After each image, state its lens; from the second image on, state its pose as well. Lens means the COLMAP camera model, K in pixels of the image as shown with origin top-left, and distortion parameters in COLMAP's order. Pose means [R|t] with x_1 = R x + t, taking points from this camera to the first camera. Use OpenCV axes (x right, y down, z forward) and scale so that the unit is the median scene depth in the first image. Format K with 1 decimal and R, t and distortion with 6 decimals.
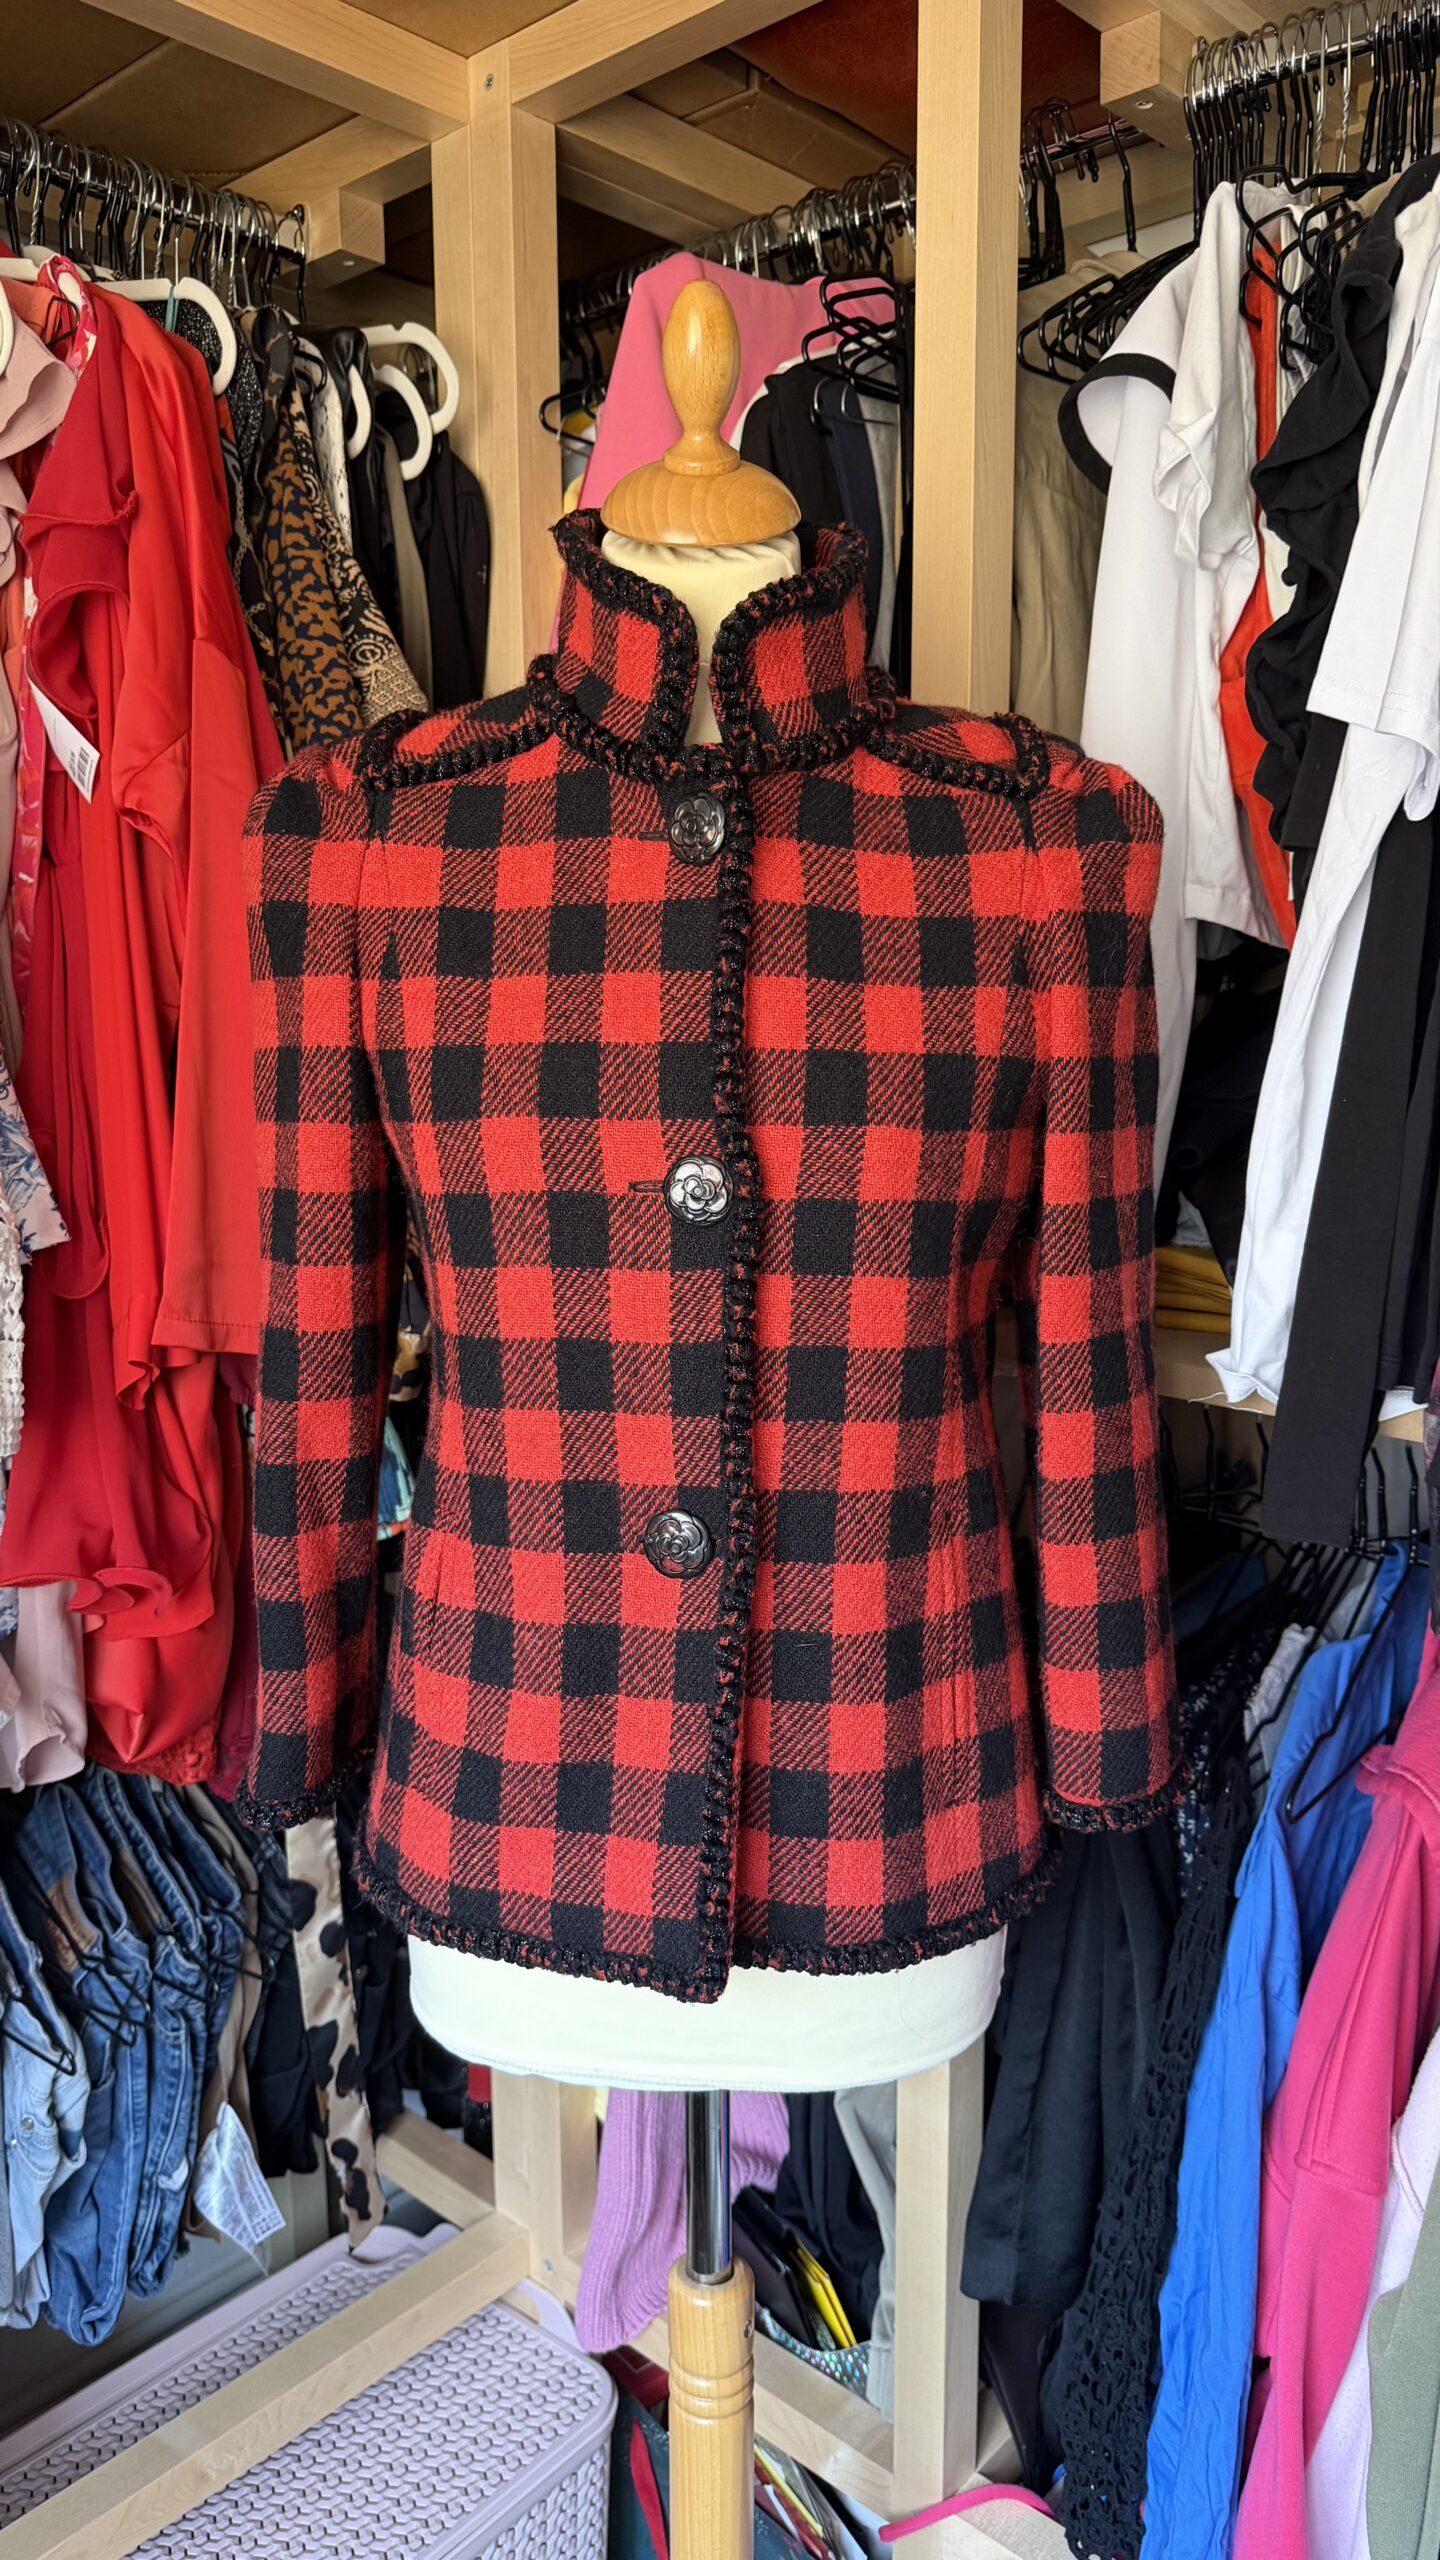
lens RADIAL K [[1856.7, 0, 724.7], [0, 1856.7, 1293.6], [0, 0, 1]] dist [-0.006508, -0.004223]
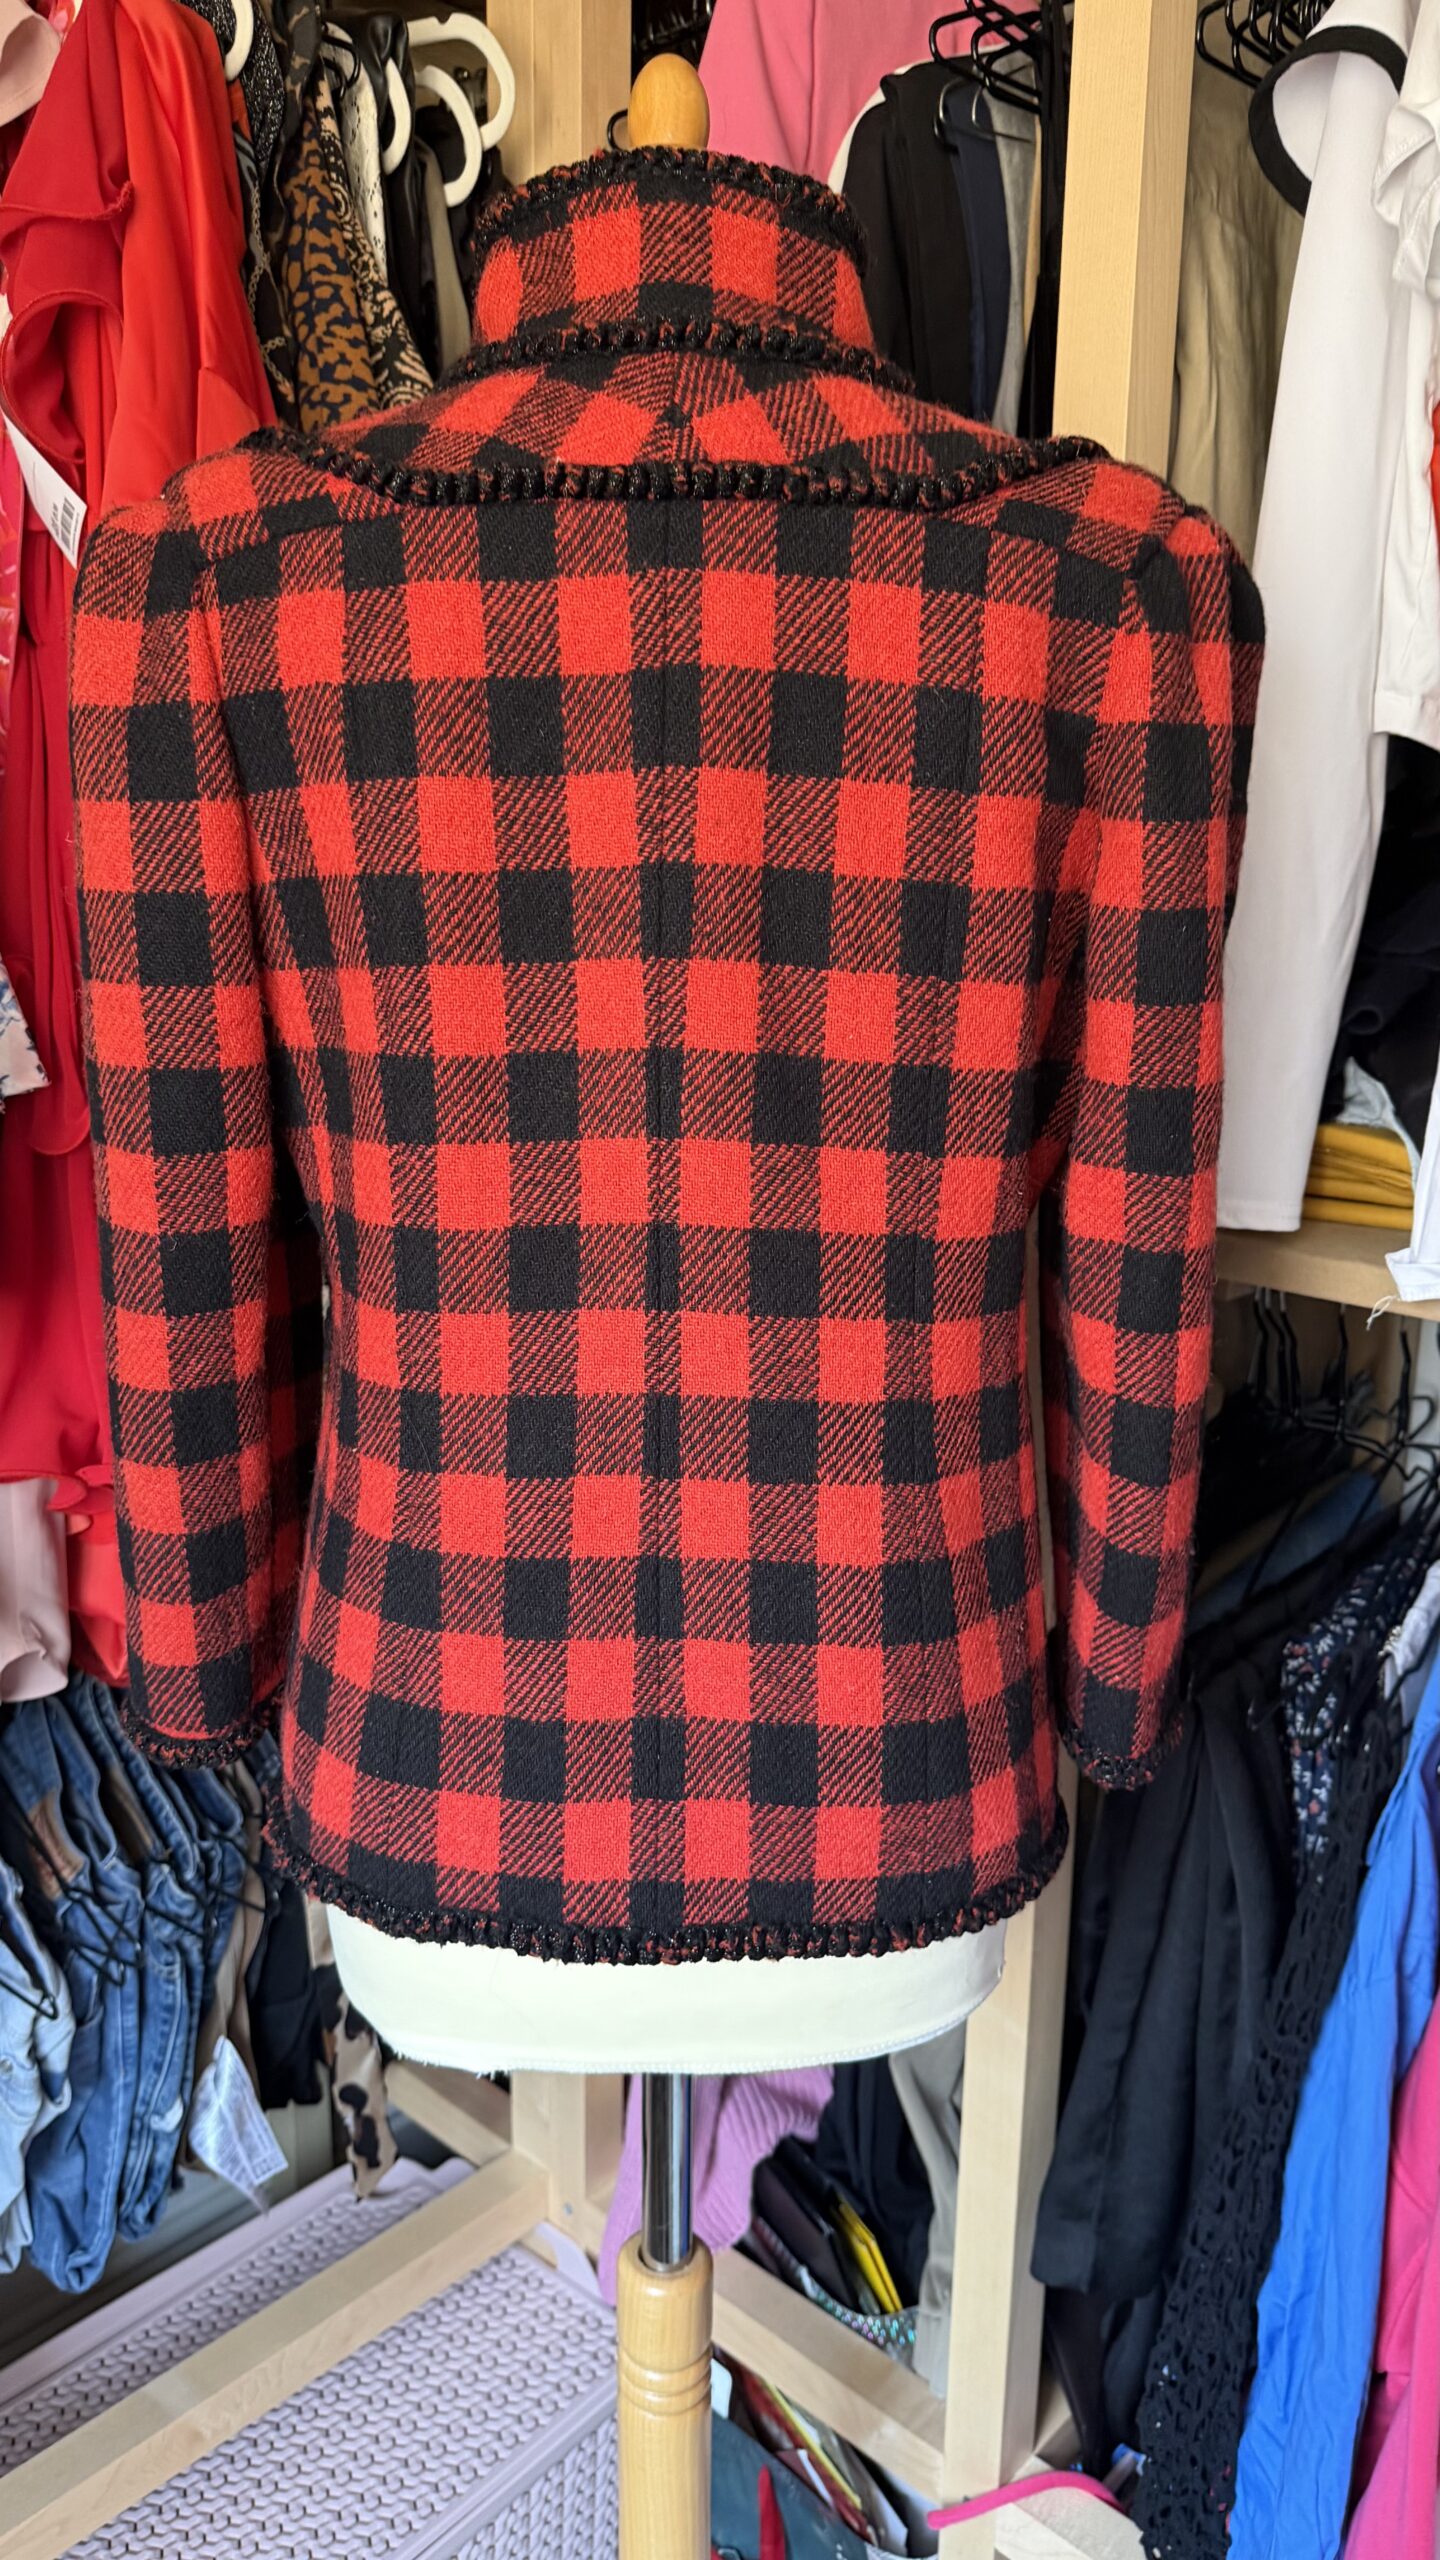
lens RADIAL K [[1865.1, 0, 729.7], [0, 1865.1, 1294.7], [0, 0, 1]] dist [-0.006879, -0.006575]
pose [[0.999699, 0.024518, -0.000548, -0.032486], [-0.024436, 0.997754, 0.062370, 0.005641], [0.002076, -0.062337, 0.998053, 0.122473]]
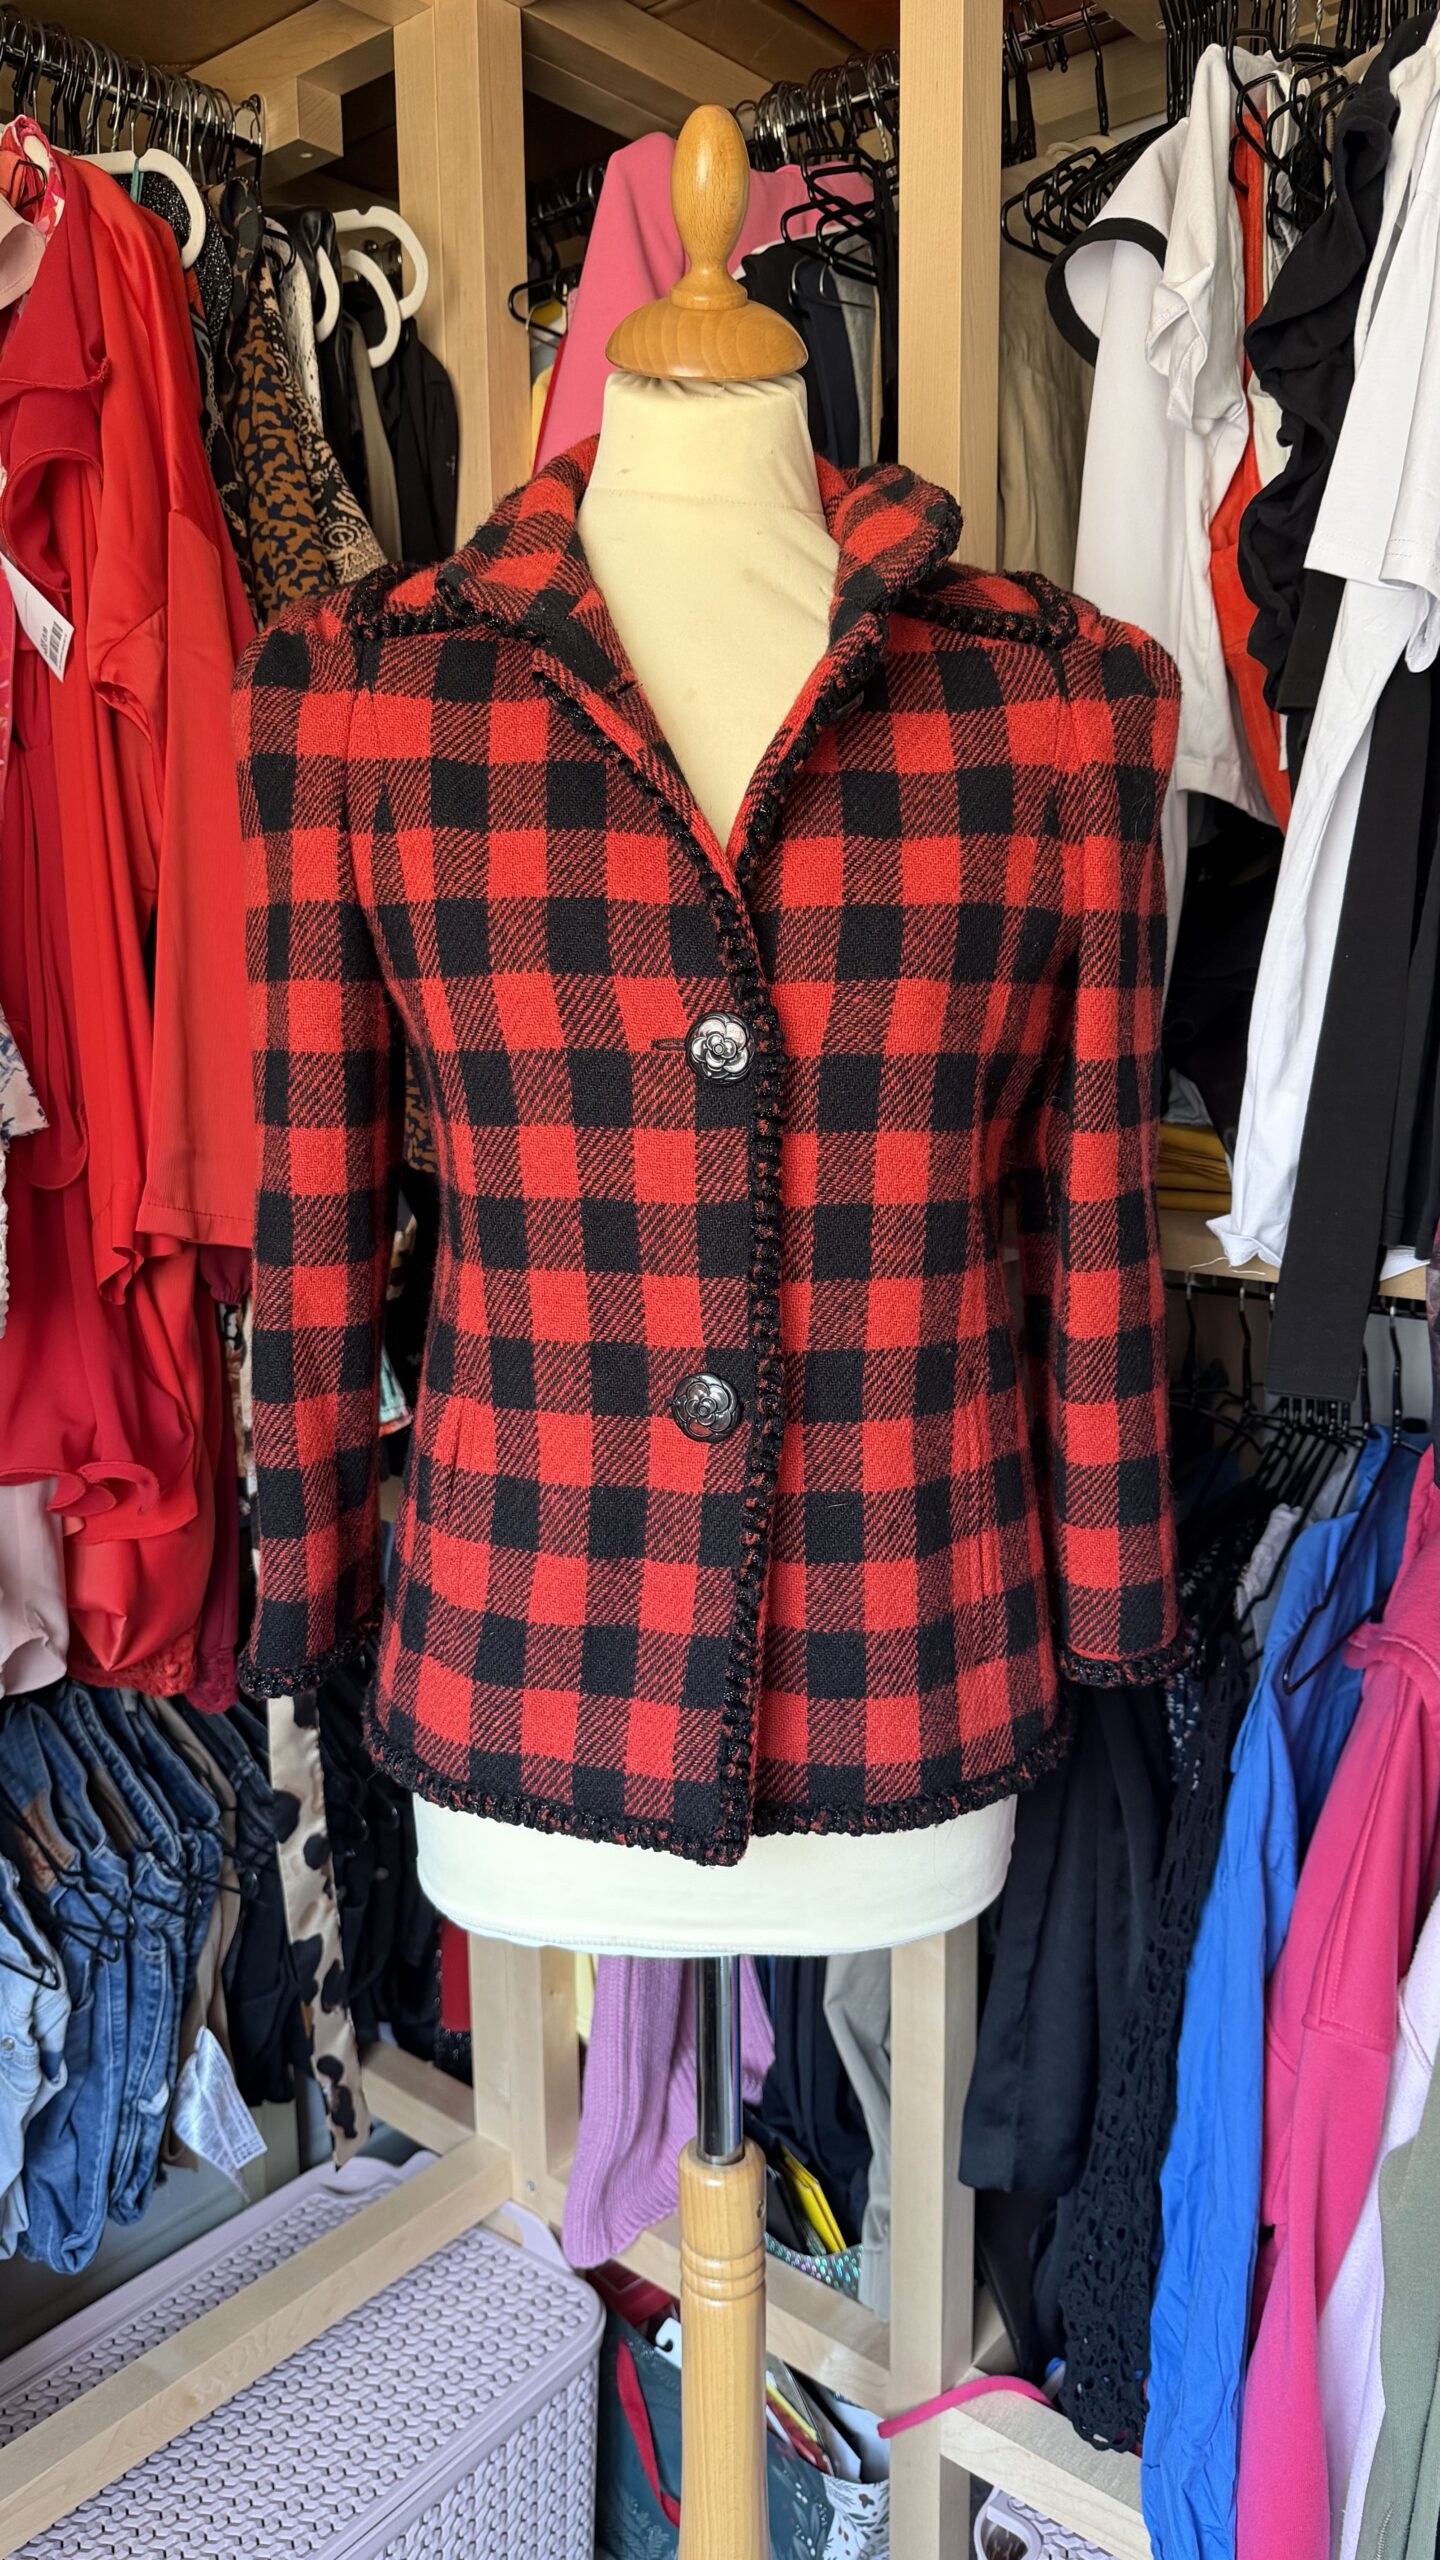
lens RADIAL K [[1855.9, 0, 720.0], [0, 1855.9, 1280.0], [0, 0, 1]] dist [-0.005649, -0.005332]
pose [[0.999133, -0.013038, 0.039549, -0.035790], [0.012887, 0.999909, 0.004071, 0.048011], [-0.039599, -0.003558, 0.999209, 0.007767]]
